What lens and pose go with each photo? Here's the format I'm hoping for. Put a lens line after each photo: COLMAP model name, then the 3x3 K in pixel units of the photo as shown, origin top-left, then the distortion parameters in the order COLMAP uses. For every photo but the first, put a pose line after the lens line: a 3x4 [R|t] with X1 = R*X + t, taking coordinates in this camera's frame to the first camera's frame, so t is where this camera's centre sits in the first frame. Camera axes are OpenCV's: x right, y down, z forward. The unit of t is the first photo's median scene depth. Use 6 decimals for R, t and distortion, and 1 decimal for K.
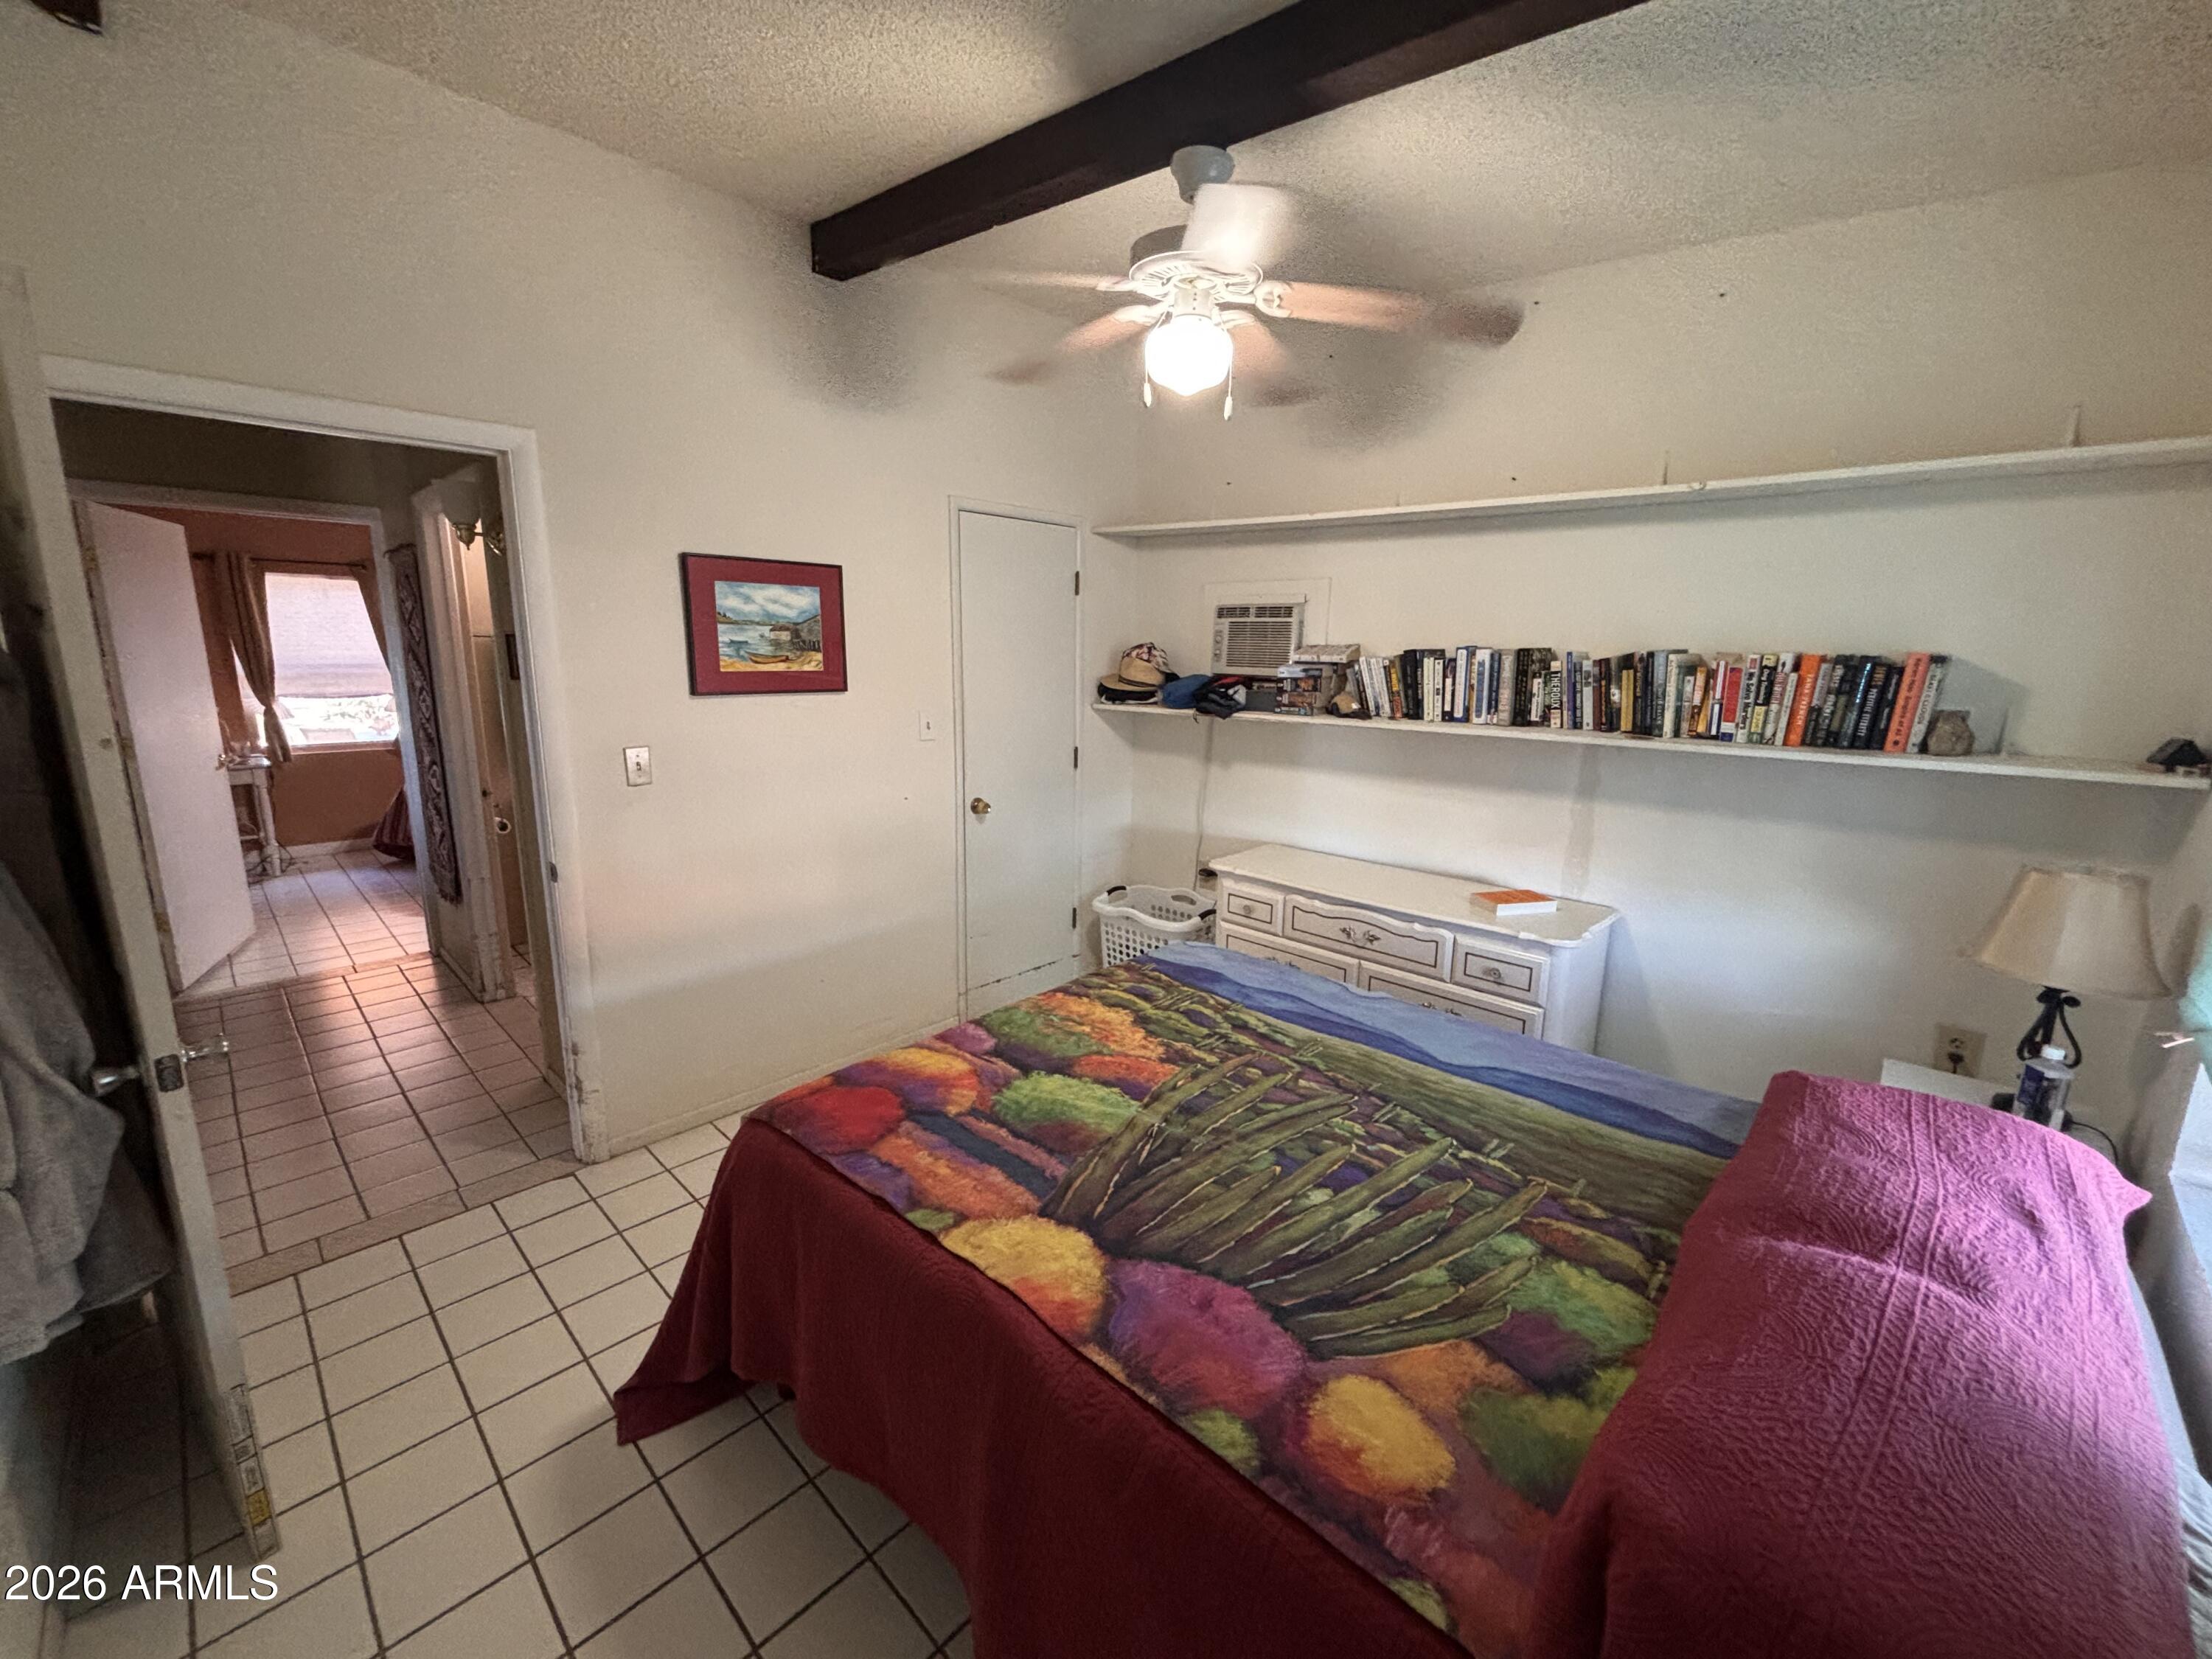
lens RADIAL K [[894.8, 0, 1109.9], [0, 894.8, 831.8], [0, 0, 1]] dist [0.002897, -0.001511]
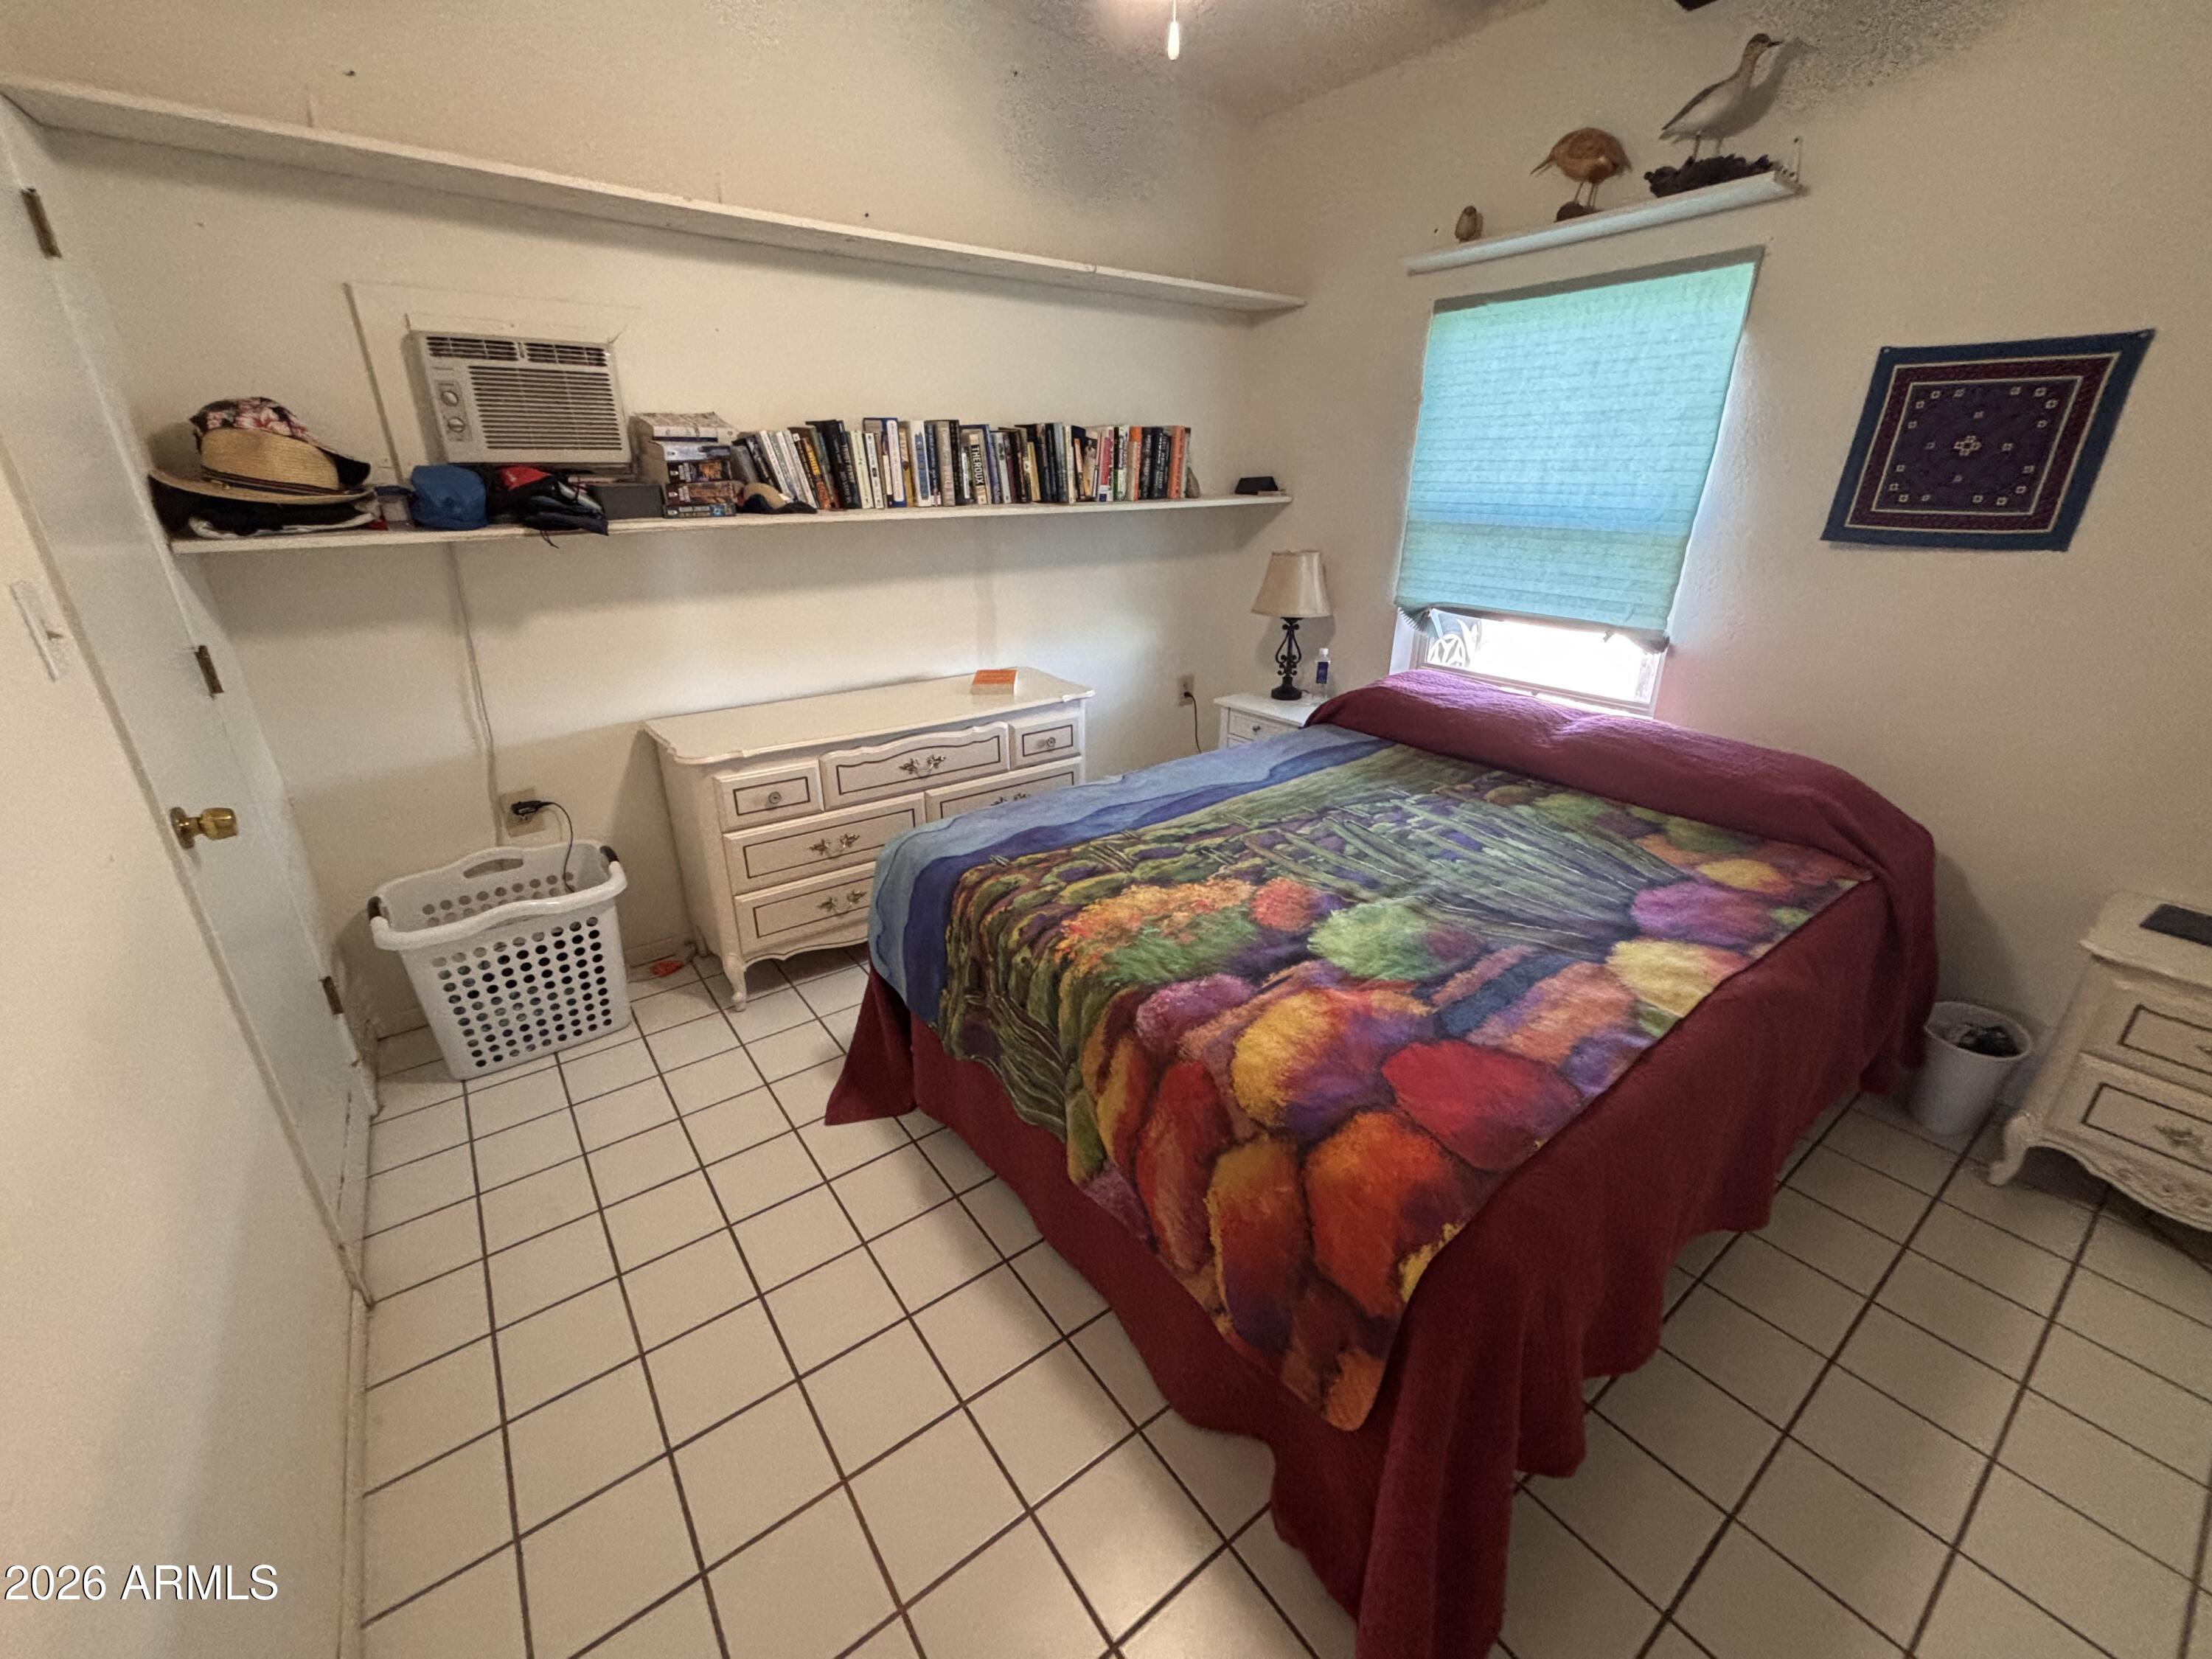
lens RADIAL K [[894.8, 0, 1102.7], [0, 894.8, 821.4], [0, 0, 1]] dist [0.002897, -0.001511]
pose [[0.169790, -0.375591, 0.911100, -0.676631], [0.210415, 0.917021, 0.338819, -0.123577], [-0.962755, 0.134181, 0.234731, 0.828267]]
